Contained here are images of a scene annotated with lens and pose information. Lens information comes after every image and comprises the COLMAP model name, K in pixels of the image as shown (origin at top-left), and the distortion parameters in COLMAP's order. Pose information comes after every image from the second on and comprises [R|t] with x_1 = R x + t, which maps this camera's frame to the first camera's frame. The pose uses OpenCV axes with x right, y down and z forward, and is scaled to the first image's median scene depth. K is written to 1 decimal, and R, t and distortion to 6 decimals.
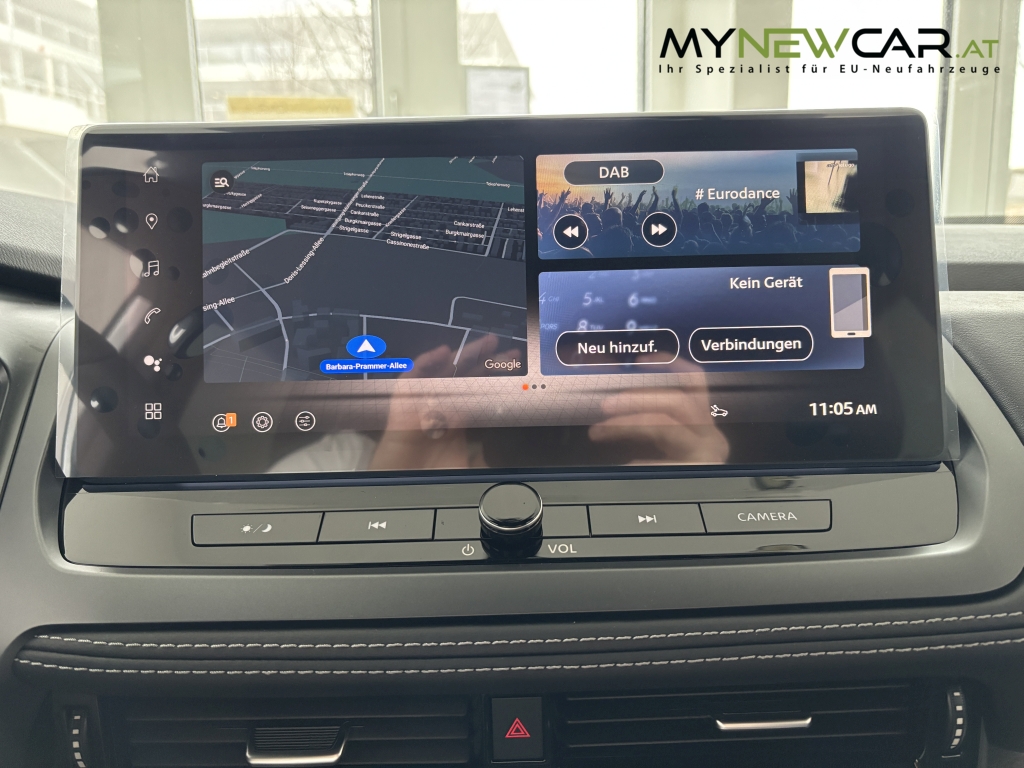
lens RADIAL K [[783.8, 0, 512.4], [0, 783.8, 383.8], [0, 0, 1]] dist [-0.008879, -0.000400]
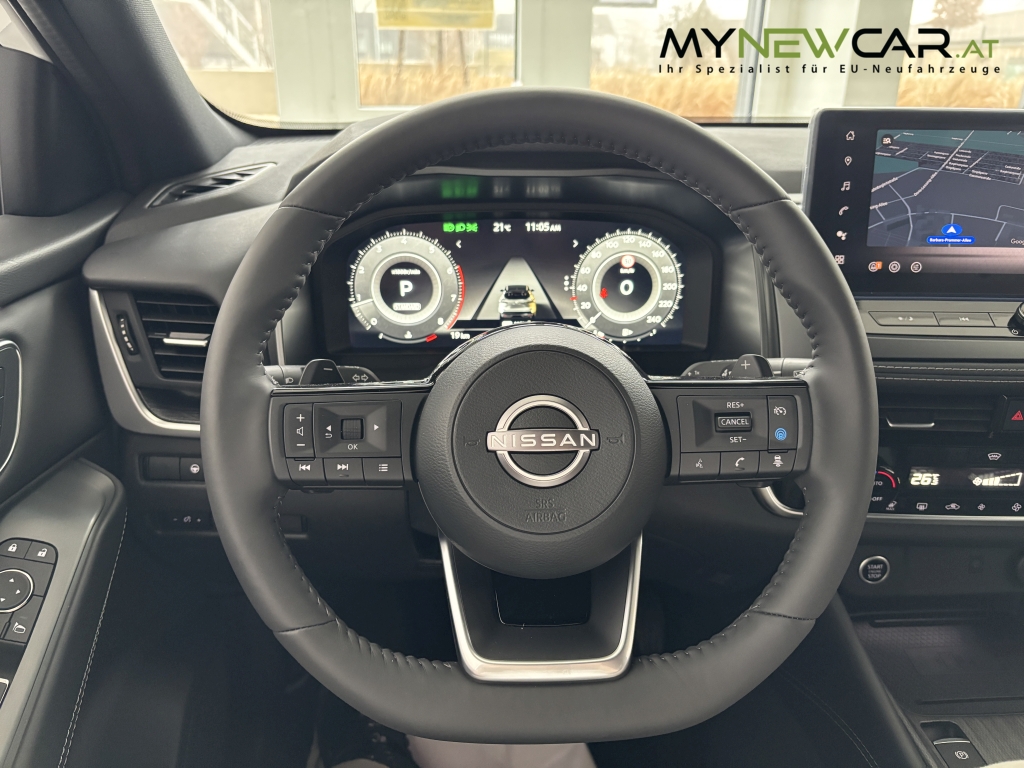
lens RADIAL K [[771.5, 0, 512.3], [0, 771.5, 385.8], [0, 0, 1]] dist [0.005154, -0.006894]
pose [[0.999471, 0.031724, -0.007205, -1.265172], [-0.029775, 0.981271, 0.190315, 0.000072], [0.013108, -0.190000, 0.981697, -0.997894]]
